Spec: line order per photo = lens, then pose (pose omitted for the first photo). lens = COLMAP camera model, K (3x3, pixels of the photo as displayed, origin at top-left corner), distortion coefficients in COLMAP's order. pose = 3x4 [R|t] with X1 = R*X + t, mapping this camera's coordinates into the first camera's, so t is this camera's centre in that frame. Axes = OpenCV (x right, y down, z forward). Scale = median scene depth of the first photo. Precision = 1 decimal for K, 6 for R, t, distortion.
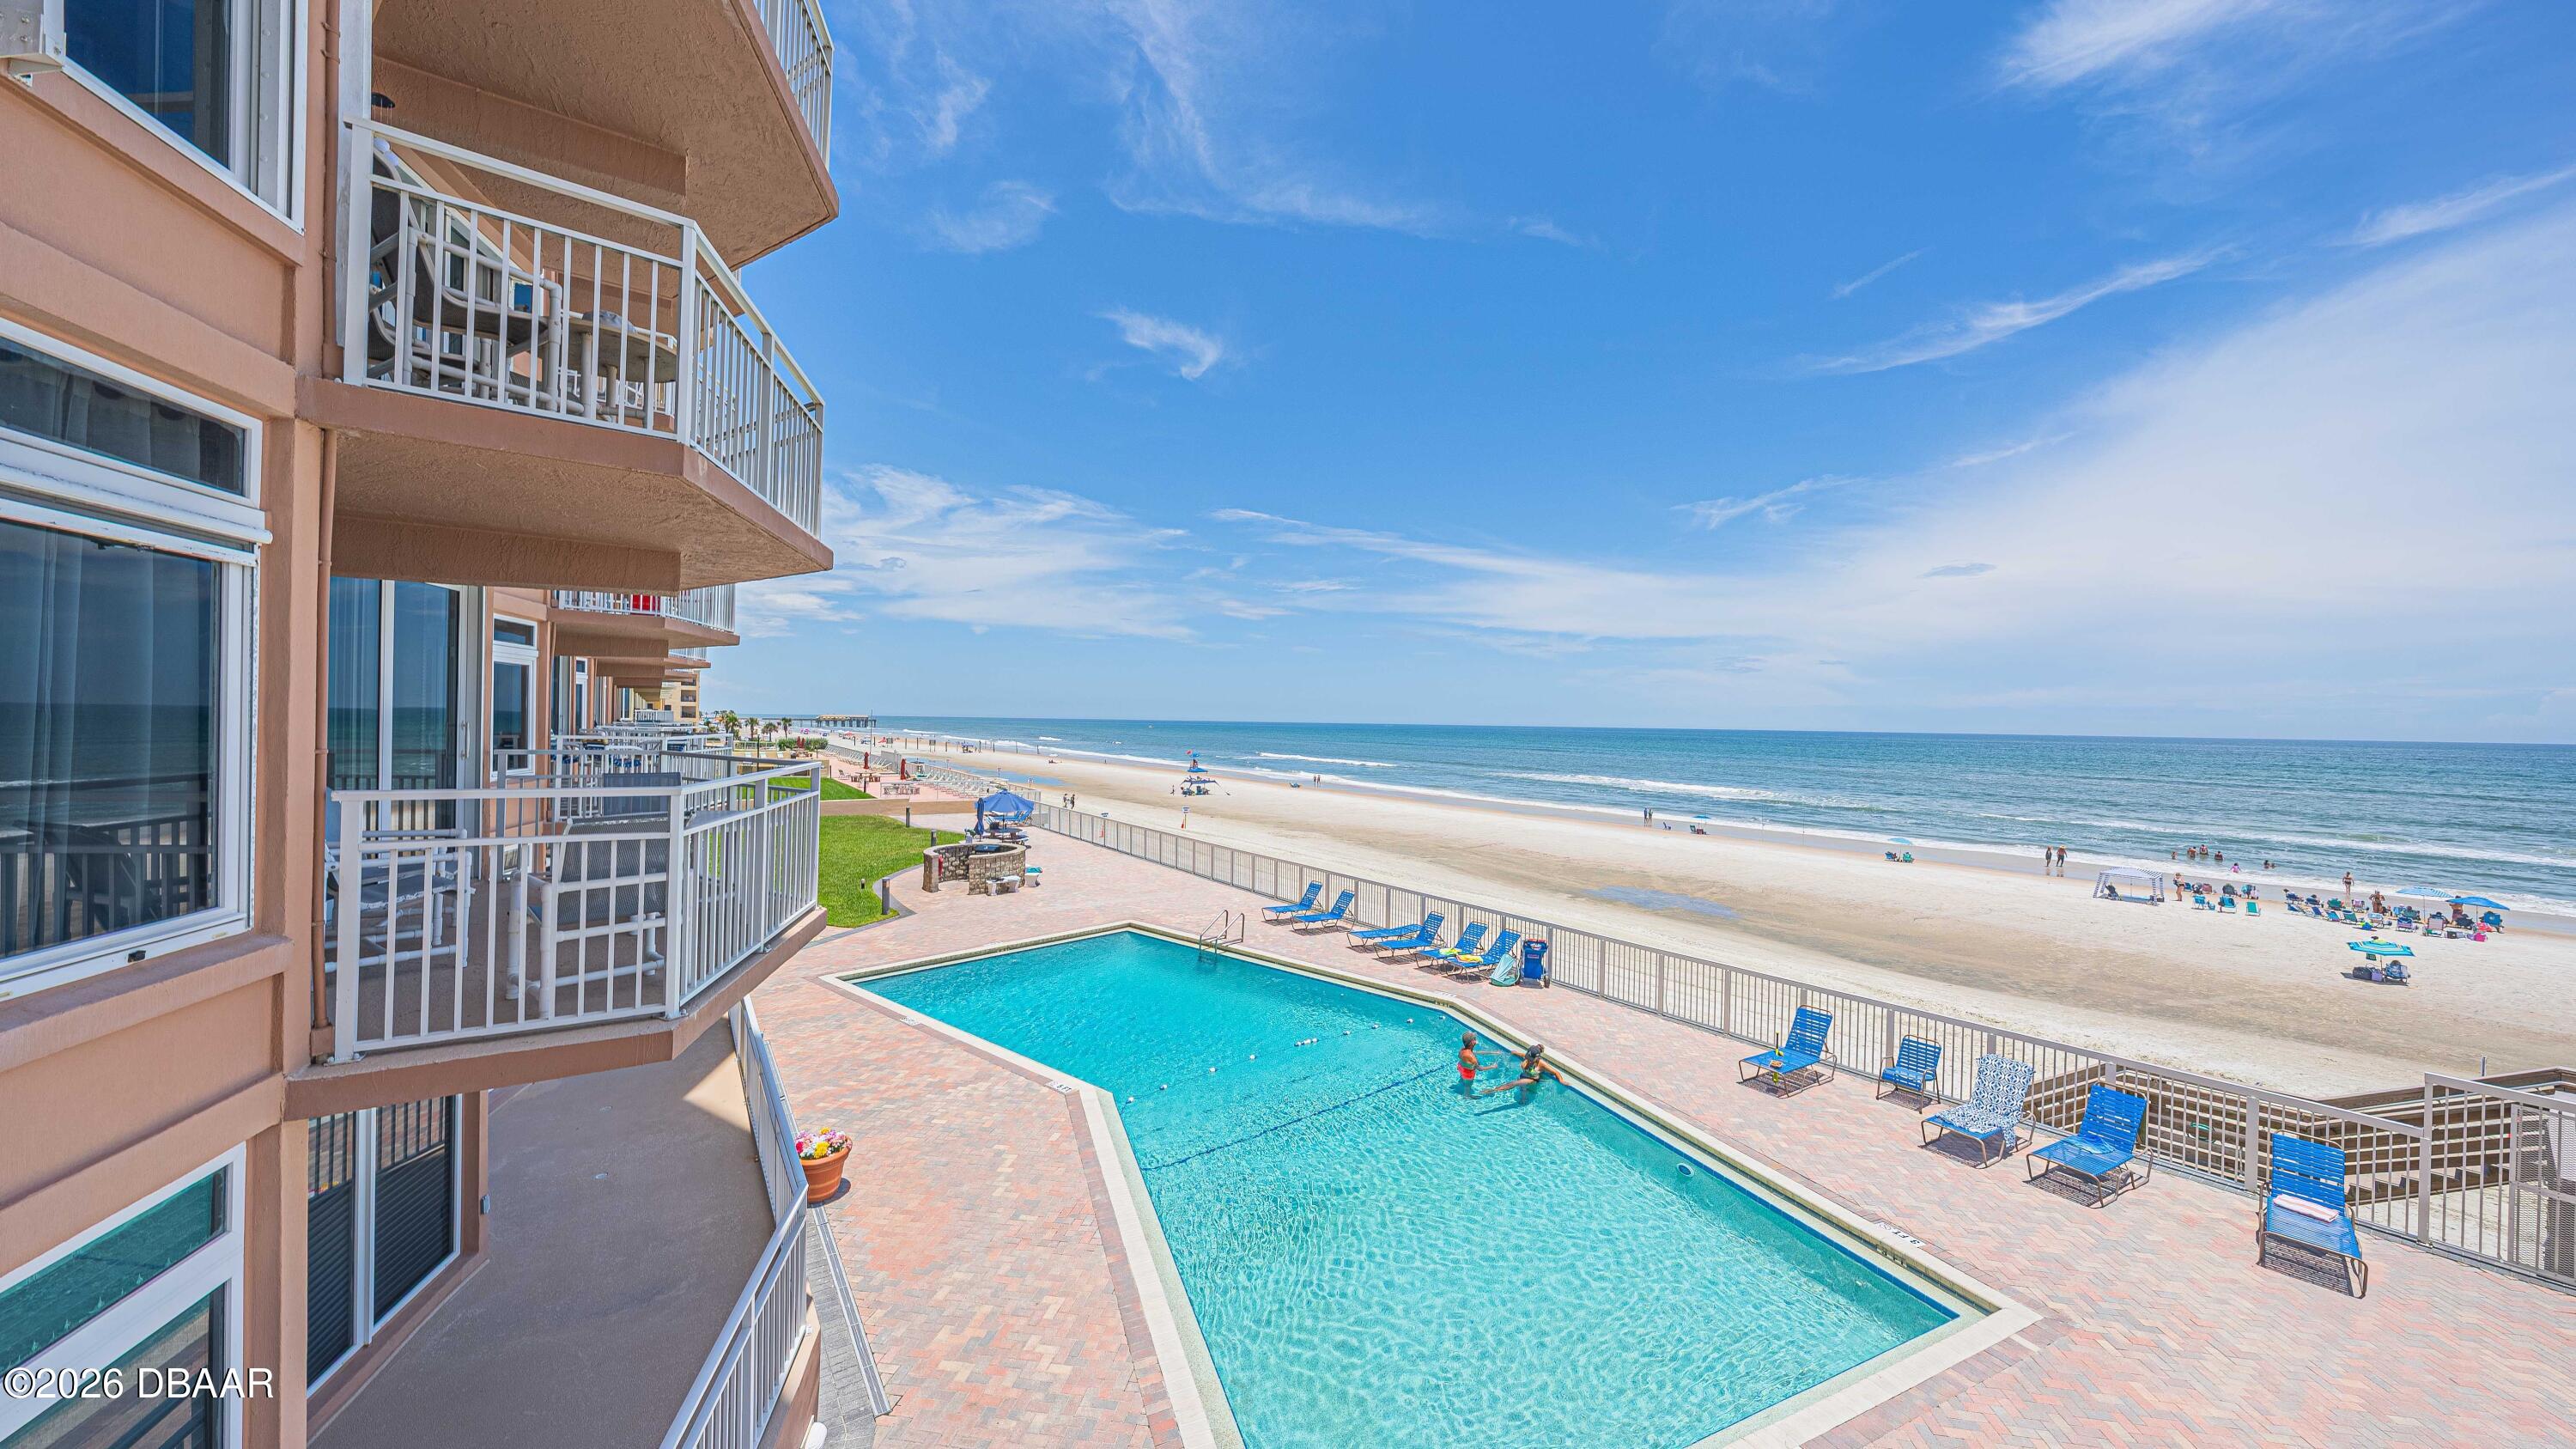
lens RADIAL K [[864.0, 0, 1288.0], [0, 864.0, 720.1], [0, 0, 1]] dist [-0.007685, 0.000867]
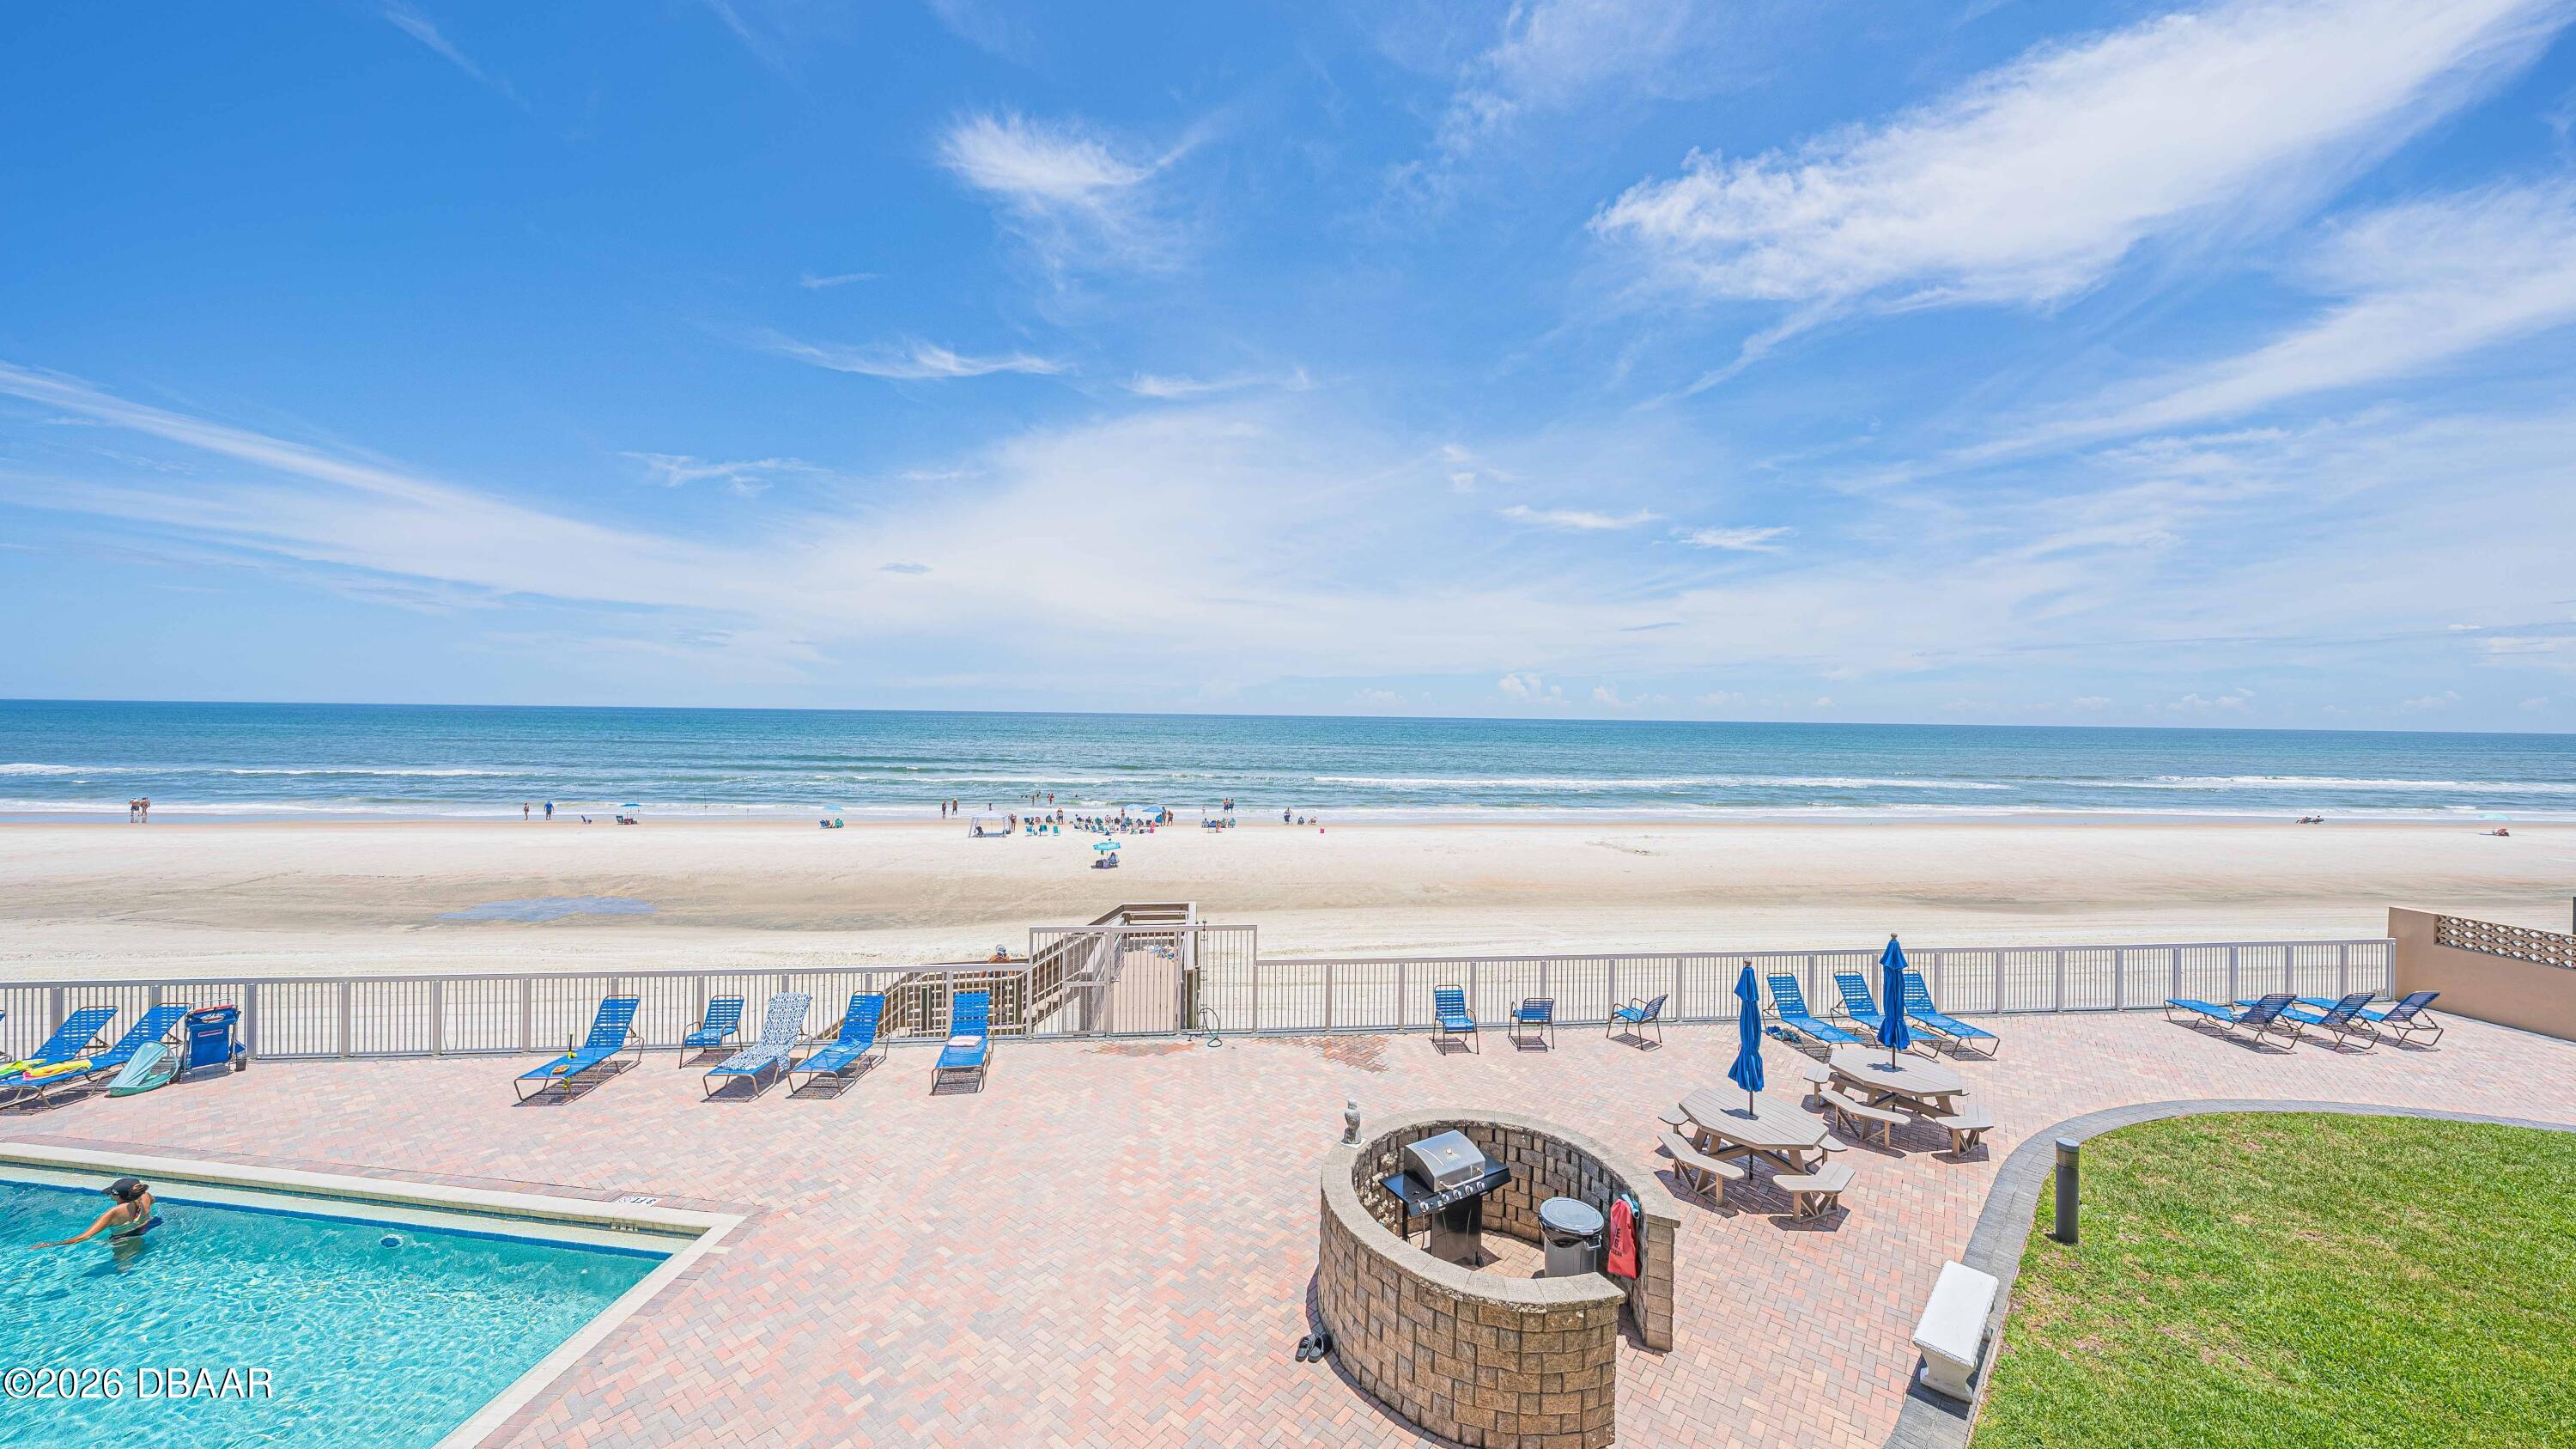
lens RADIAL K [[864.0, 0, 1287.2], [0, 864.0, 721.2], [0, 0, 1]] dist [-0.007685, 0.000867]
pose [[0.492042, -0.016503, 0.870415, 0.106101], [-0.005978, 0.999733, 0.022334, 0.004040], [-0.870551, -0.016193, 0.491812, -0.073599]]
